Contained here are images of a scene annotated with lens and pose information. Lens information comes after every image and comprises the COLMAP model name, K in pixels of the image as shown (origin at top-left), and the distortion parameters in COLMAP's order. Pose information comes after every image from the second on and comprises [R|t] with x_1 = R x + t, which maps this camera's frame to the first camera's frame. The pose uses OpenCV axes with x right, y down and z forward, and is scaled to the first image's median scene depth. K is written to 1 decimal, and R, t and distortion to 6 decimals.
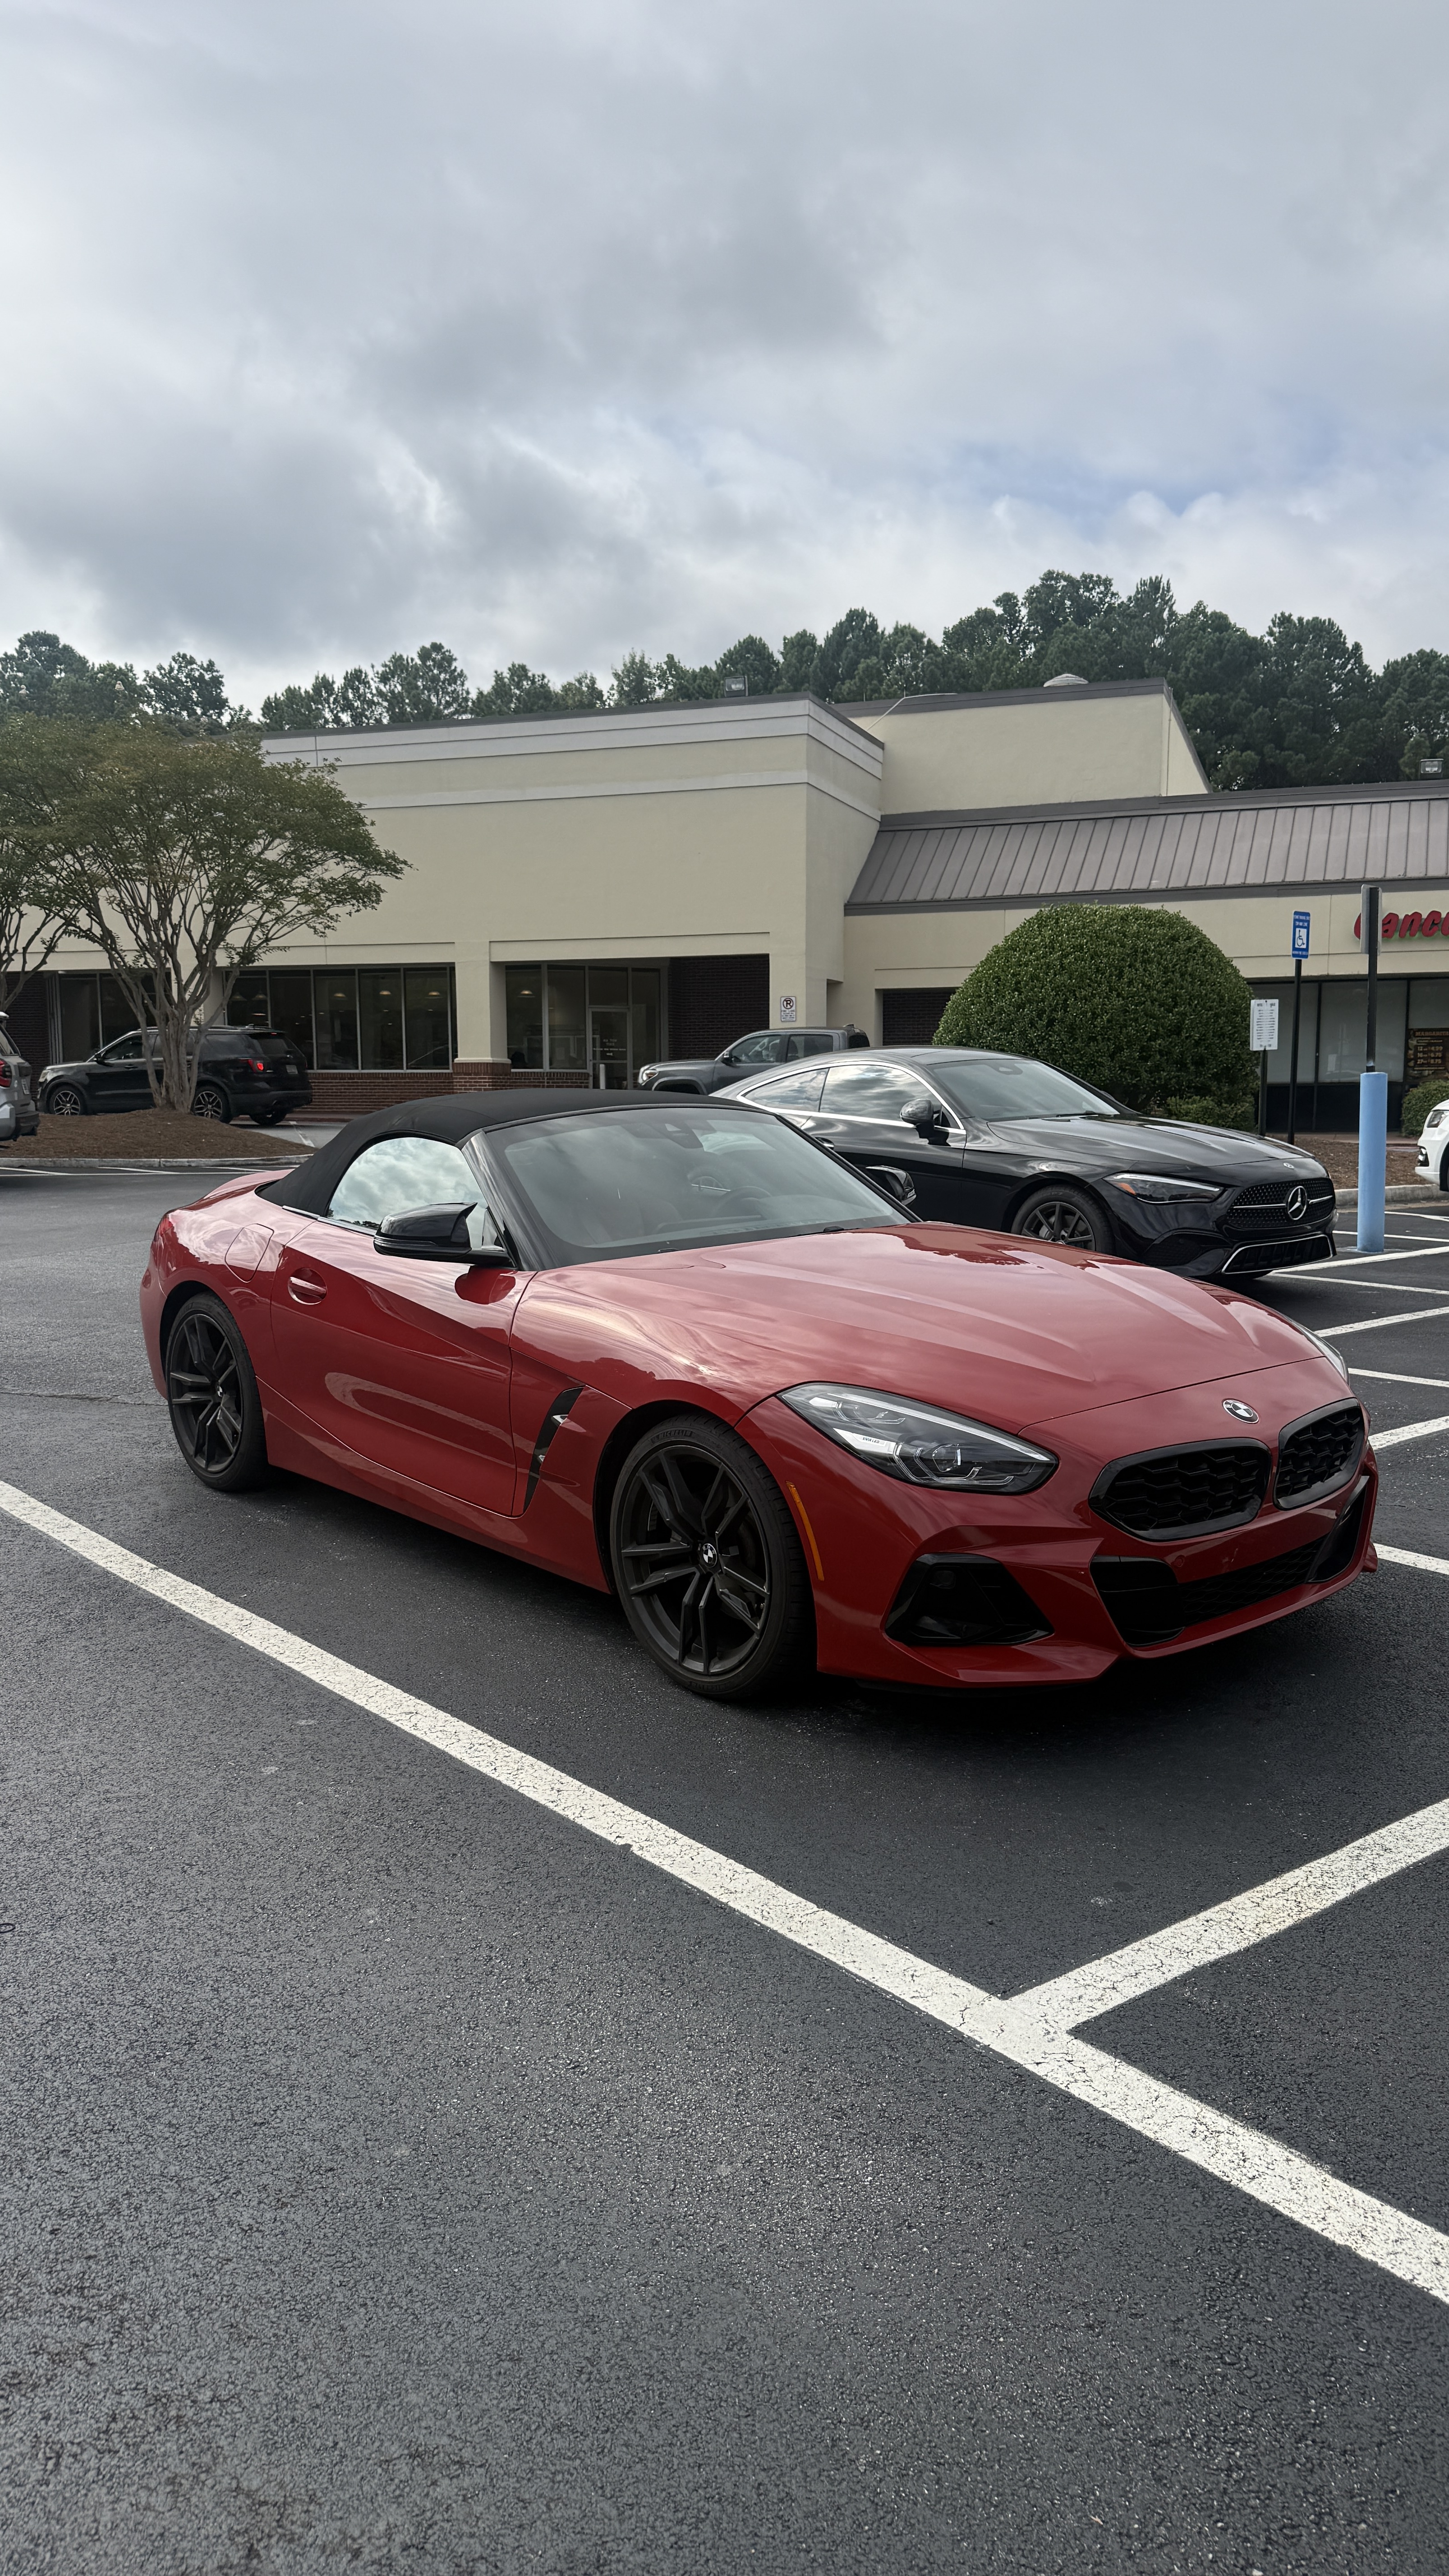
lens RADIAL K [[1764.1, 0, 724.5], [0, 1764.1, 1288.0], [0, 0, 1]] dist [0.052328, -0.048392]
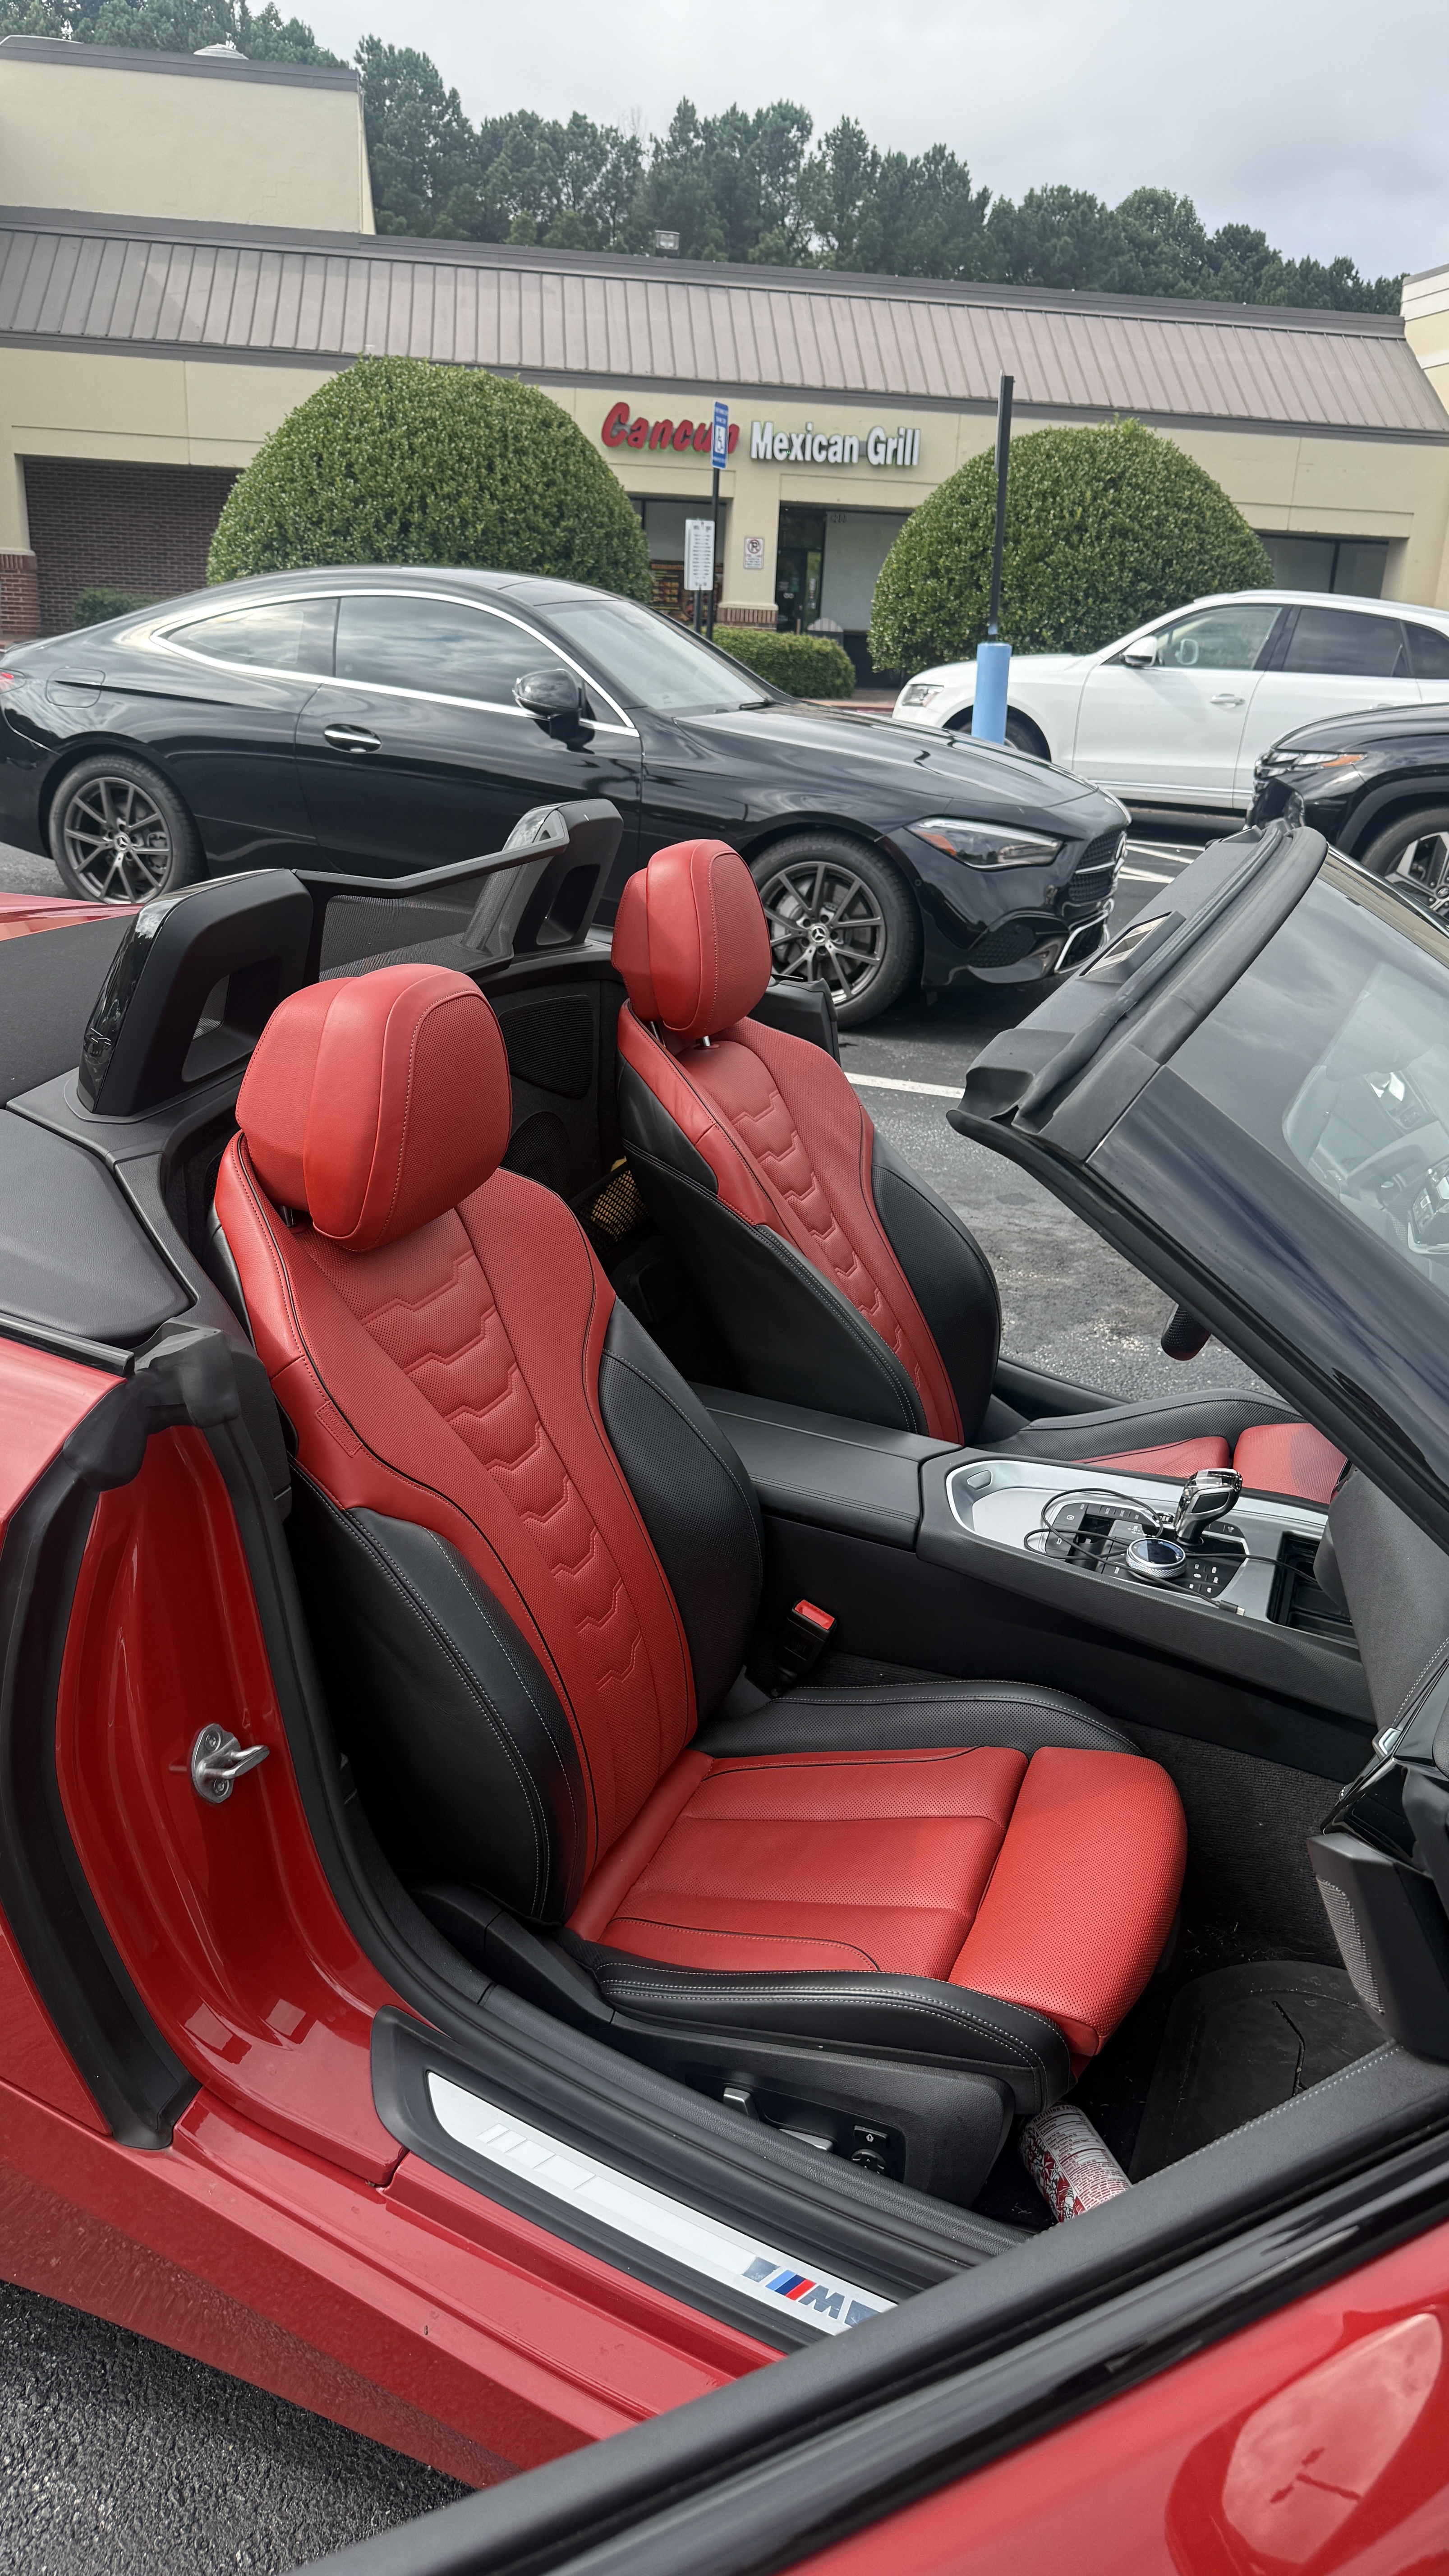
lens RADIAL K [[1764.1, 0, 724.5], [0, 1764.1, 1288.0], [0, 0, 1]] dist [0.052328, -0.048392]
pose [[0.887011, -0.116971, 0.446687, -0.069280], [-0.000748, 0.967017, 0.254712, -0.029963], [-0.461748, -0.226267, 0.857667, 0.211395]]
